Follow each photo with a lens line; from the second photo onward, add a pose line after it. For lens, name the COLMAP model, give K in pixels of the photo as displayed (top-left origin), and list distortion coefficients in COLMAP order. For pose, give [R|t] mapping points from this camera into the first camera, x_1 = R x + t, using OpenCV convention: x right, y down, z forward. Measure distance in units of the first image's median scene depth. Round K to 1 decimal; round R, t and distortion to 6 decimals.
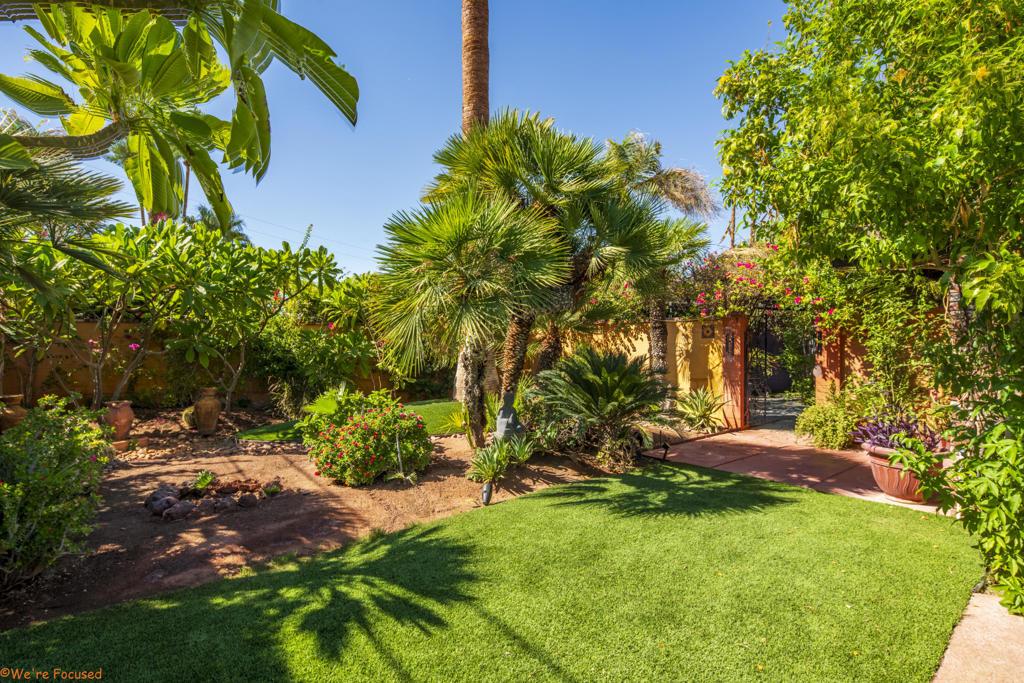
lens RADIAL K [[496.3, 0, 507.0], [0, 496.3, 349.6], [0, 0, 1]] dist [0.002998, -0.005328]
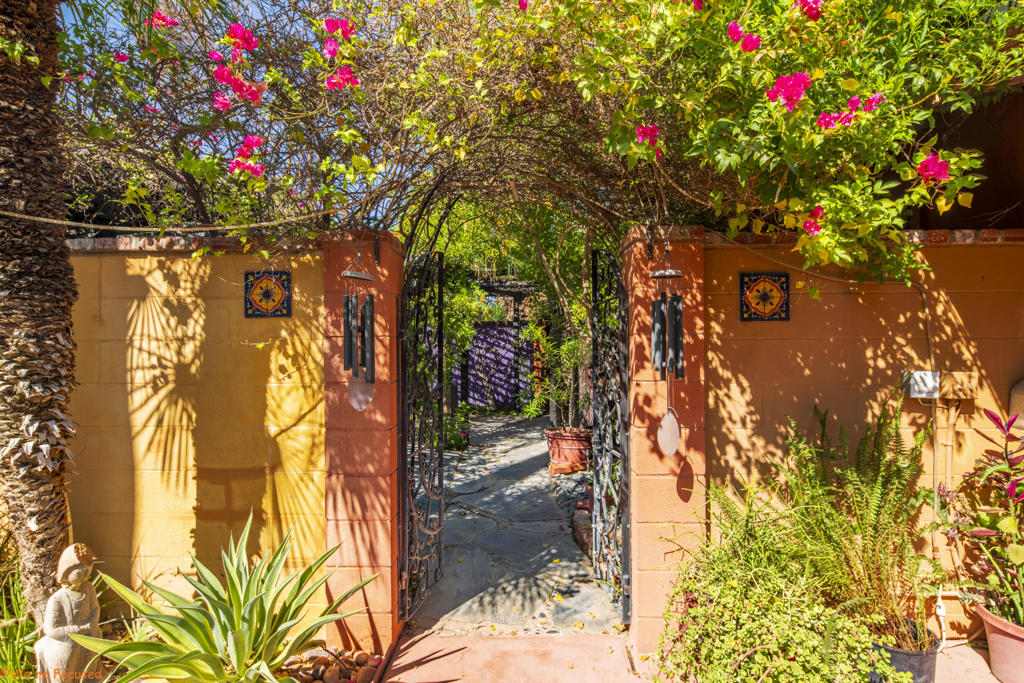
lens RADIAL K [[496.3, 0, 507.1], [0, 496.3, 337.5], [0, 0, 1]] dist [0.002998, -0.005328]
pose [[0.637566, 0.012930, 0.770288, 0.285571], [0.006368, 0.999737, -0.022053, -0.007057], [-0.770370, 0.018965, 0.637315, 0.738802]]
